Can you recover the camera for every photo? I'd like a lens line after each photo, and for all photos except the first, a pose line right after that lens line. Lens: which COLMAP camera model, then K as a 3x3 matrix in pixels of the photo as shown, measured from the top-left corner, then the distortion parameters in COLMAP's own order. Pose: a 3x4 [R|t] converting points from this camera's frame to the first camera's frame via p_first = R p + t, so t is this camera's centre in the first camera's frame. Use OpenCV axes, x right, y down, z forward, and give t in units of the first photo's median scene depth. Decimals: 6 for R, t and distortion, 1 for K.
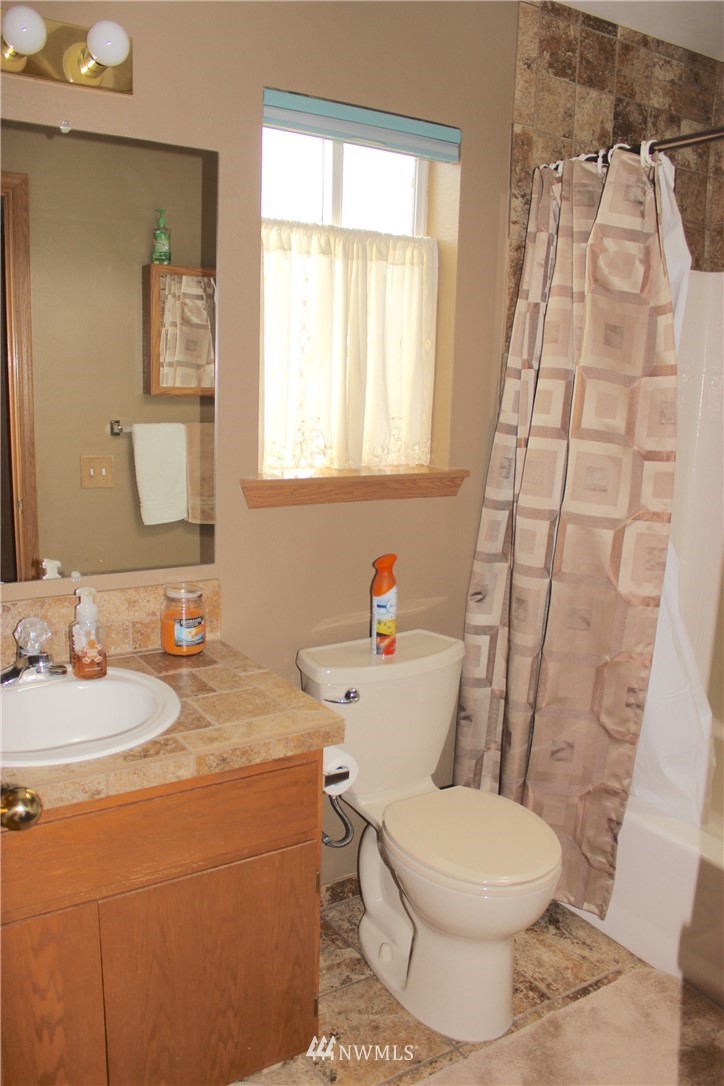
lens RADIAL K [[898.9, 0, 350.4], [0, 898.9, 543.5], [0, 0, 1]] dist [-0.162983, 0.142823]
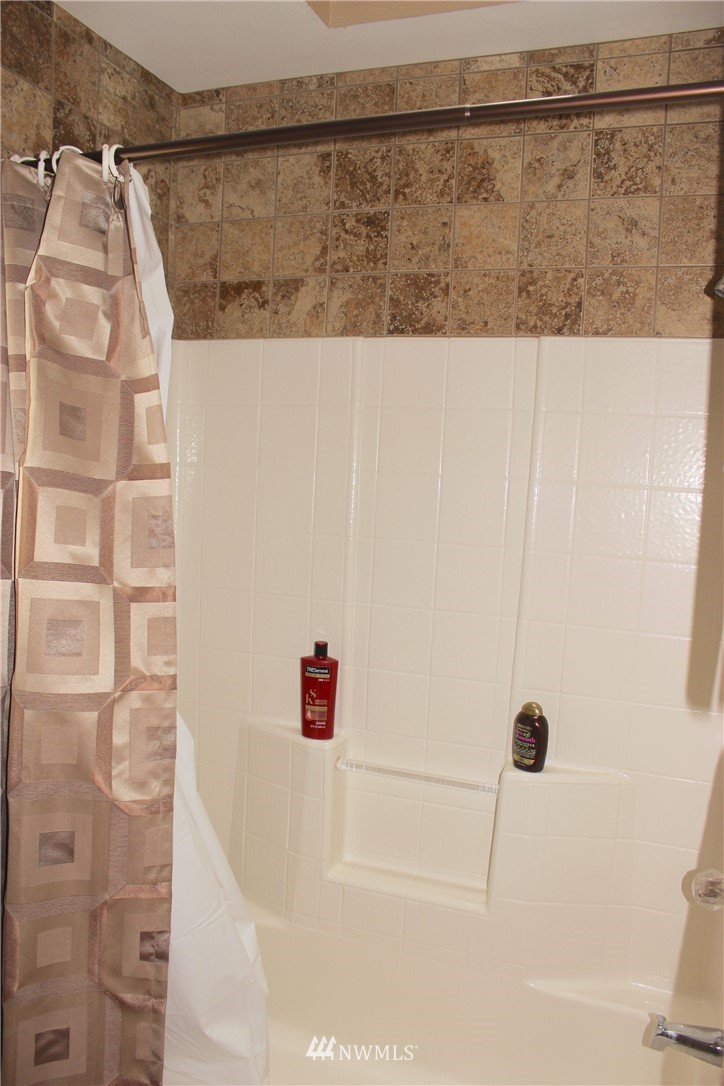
lens RADIAL K [[898.9, 0, 350.4], [0, 898.9, 543.5], [0, 0, 1]] dist [-0.162983, 0.142823]
pose [[0.808096, -0.052857, 0.586675, 0.067902], [0.104670, 0.993001, -0.054709, -0.083115], [-0.579677, 0.105617, 0.807973, 0.337665]]
